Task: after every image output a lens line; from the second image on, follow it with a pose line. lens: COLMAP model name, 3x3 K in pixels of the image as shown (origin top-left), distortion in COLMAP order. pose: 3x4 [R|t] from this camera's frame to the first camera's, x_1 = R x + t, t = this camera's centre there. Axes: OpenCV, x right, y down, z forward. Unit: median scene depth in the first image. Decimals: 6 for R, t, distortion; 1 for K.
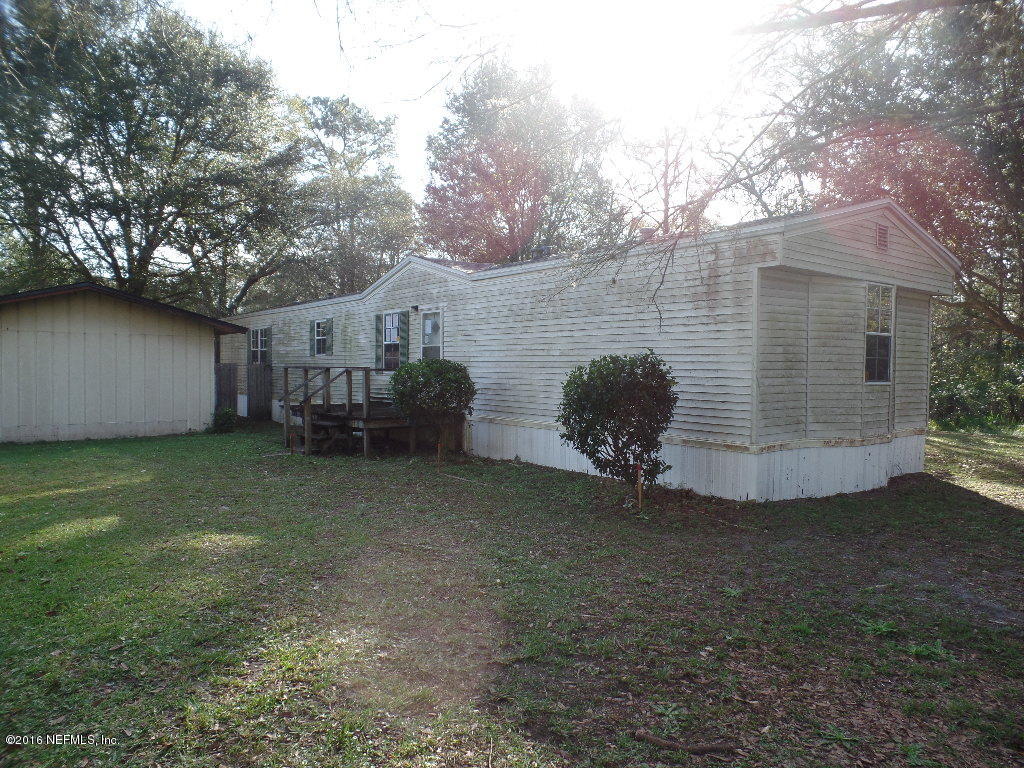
lens RADIAL K [[706.5, 0, 512.6], [0, 706.5, 384.6], [0, 0, 1]] dist [0.007475, 0.001951]
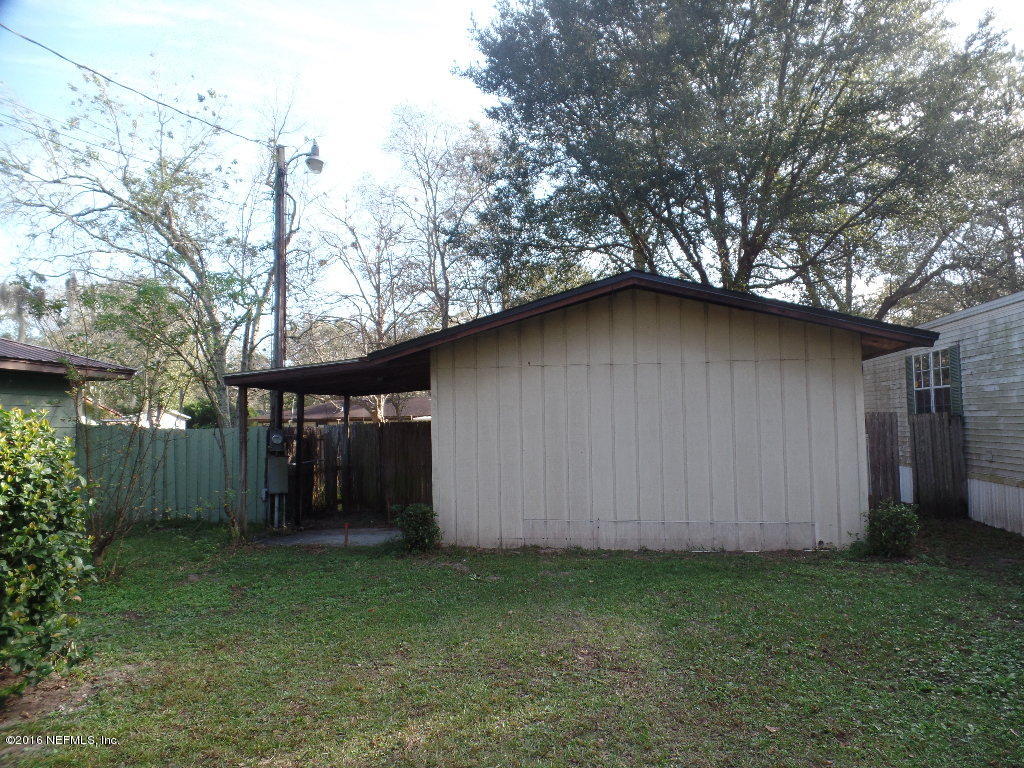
lens RADIAL K [[706.5, 0, 513.1], [0, 706.5, 386.2], [0, 0, 1]] dist [0.007475, 0.001951]
pose [[0.679298, -0.058232, -0.731548, -0.228214], [-0.000725, 0.996793, -0.080019, -0.007328], [0.733862, 0.054887, 0.677078, 0.489804]]
